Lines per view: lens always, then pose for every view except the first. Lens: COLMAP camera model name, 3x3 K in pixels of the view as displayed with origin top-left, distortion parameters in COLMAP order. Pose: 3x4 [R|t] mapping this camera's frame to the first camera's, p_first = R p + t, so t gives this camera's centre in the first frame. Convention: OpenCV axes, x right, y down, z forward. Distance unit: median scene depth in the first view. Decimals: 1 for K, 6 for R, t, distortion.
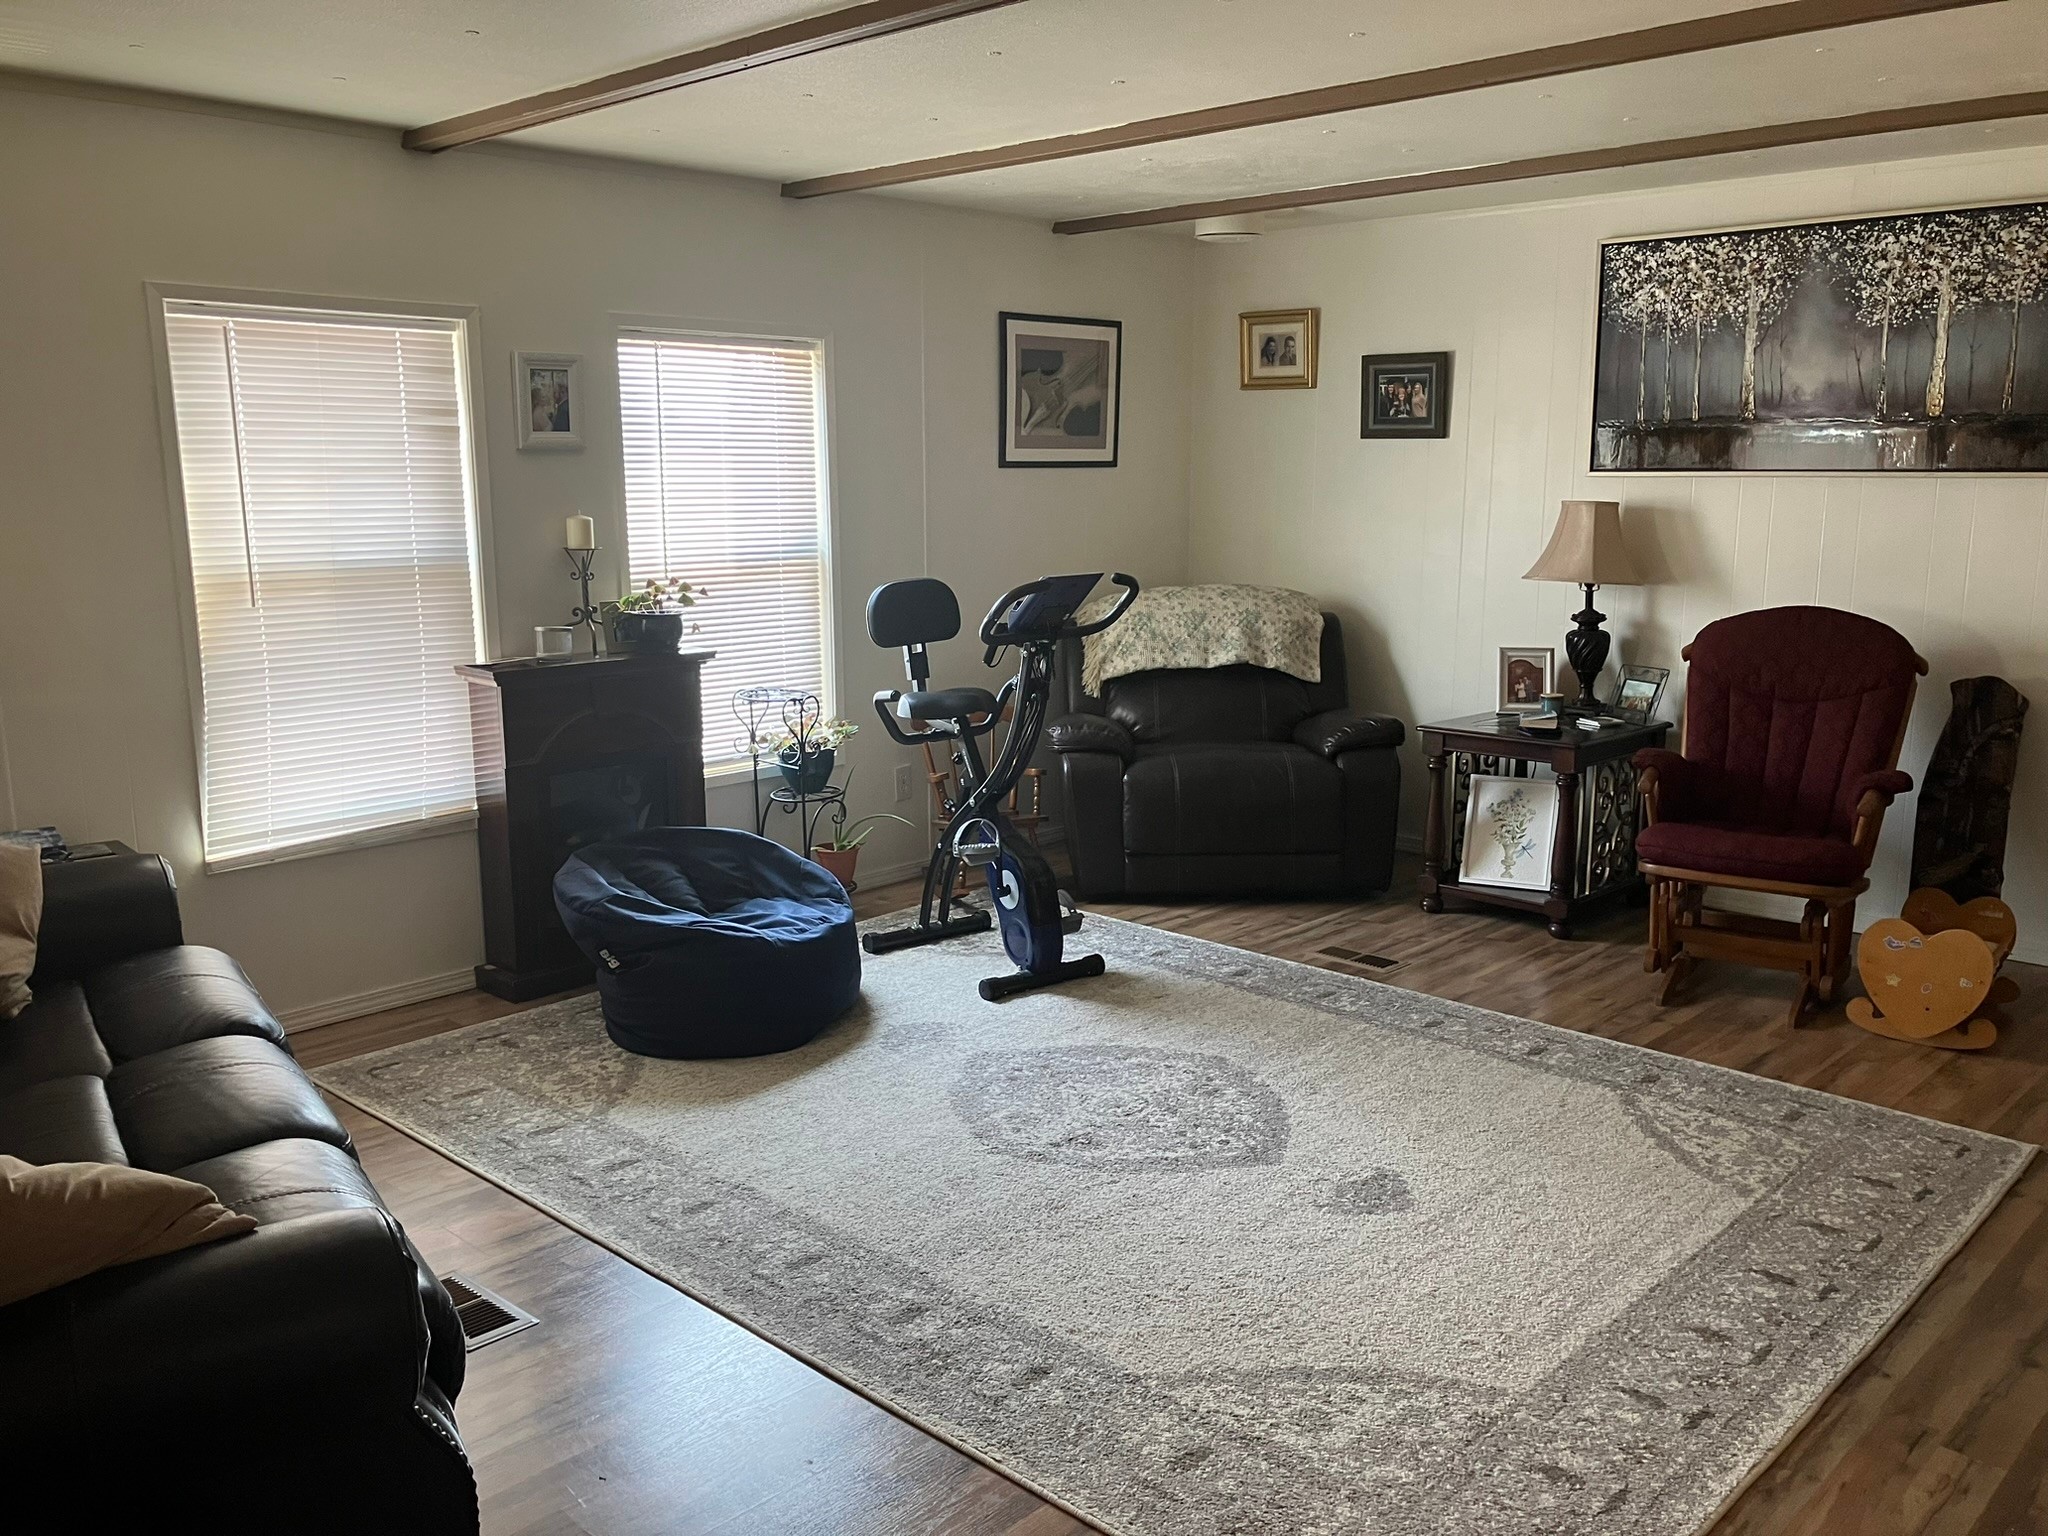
lens RADIAL K [[1696.9, 0, 1024.0], [0, 1696.9, 768.0], [0, 0, 1]] dist [0.100904, -0.193196]
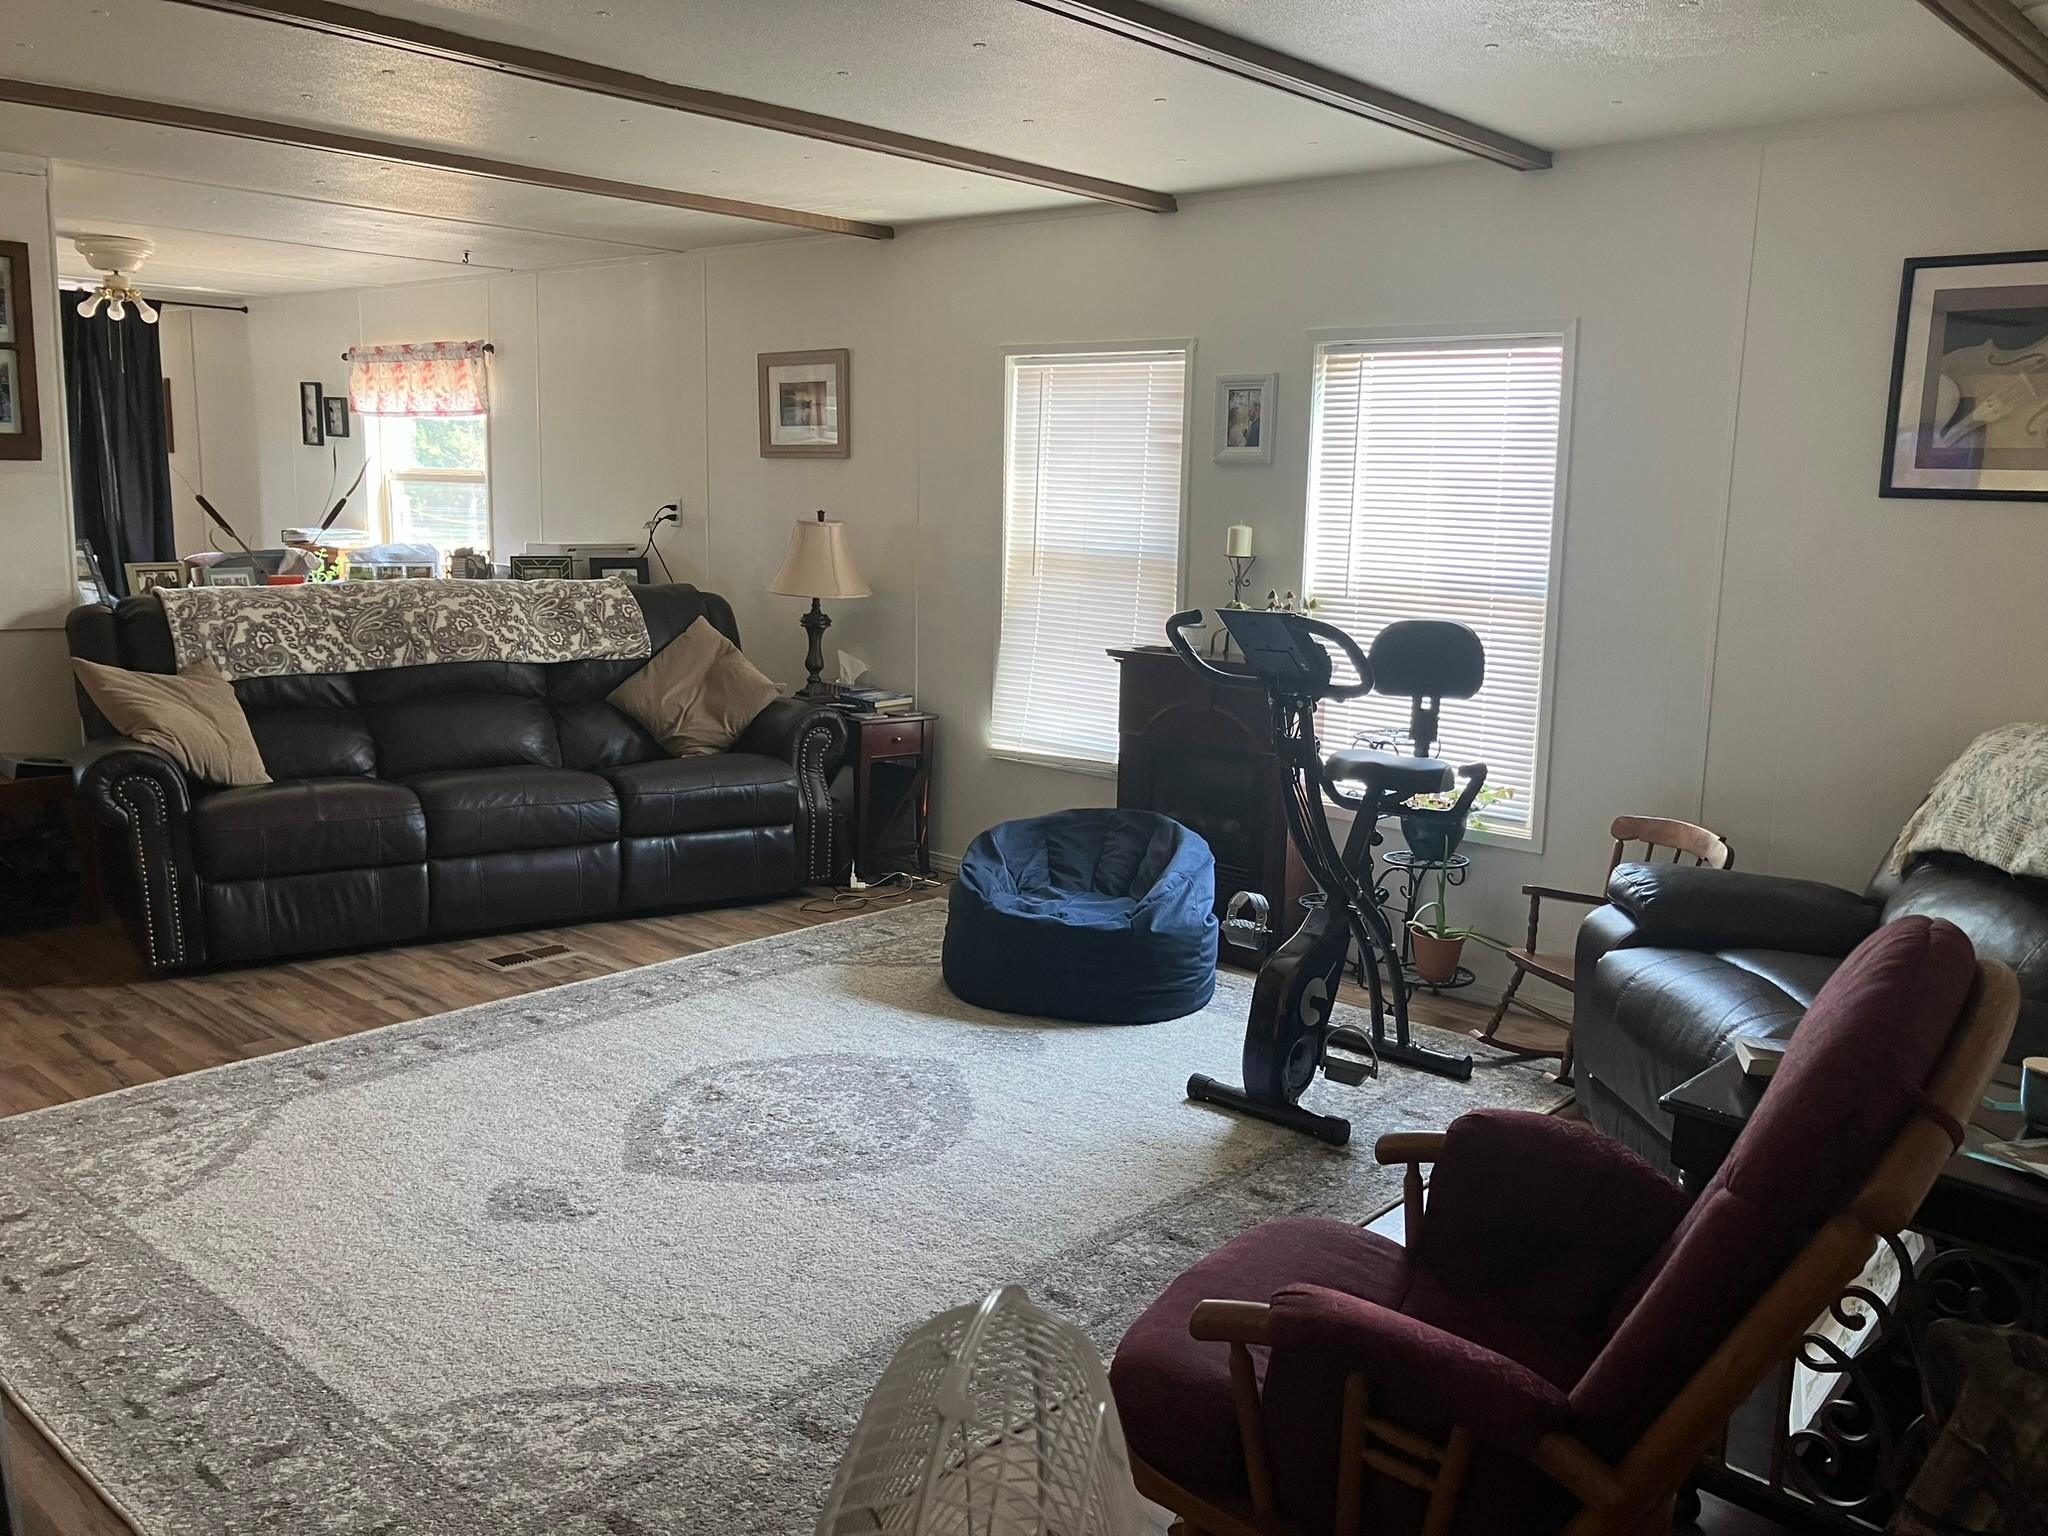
lens RADIAL K [[1648.8, 0, 1024.0], [0, 1648.8, 768.0], [0, 0, 1]] dist [0.009419, -0.007063]
pose [[0.027558, 0.177622, -0.983713, 0.879209], [-0.204088, 0.964358, 0.168410, -0.165942], [0.978565, 0.196123, 0.062826, 0.940769]]
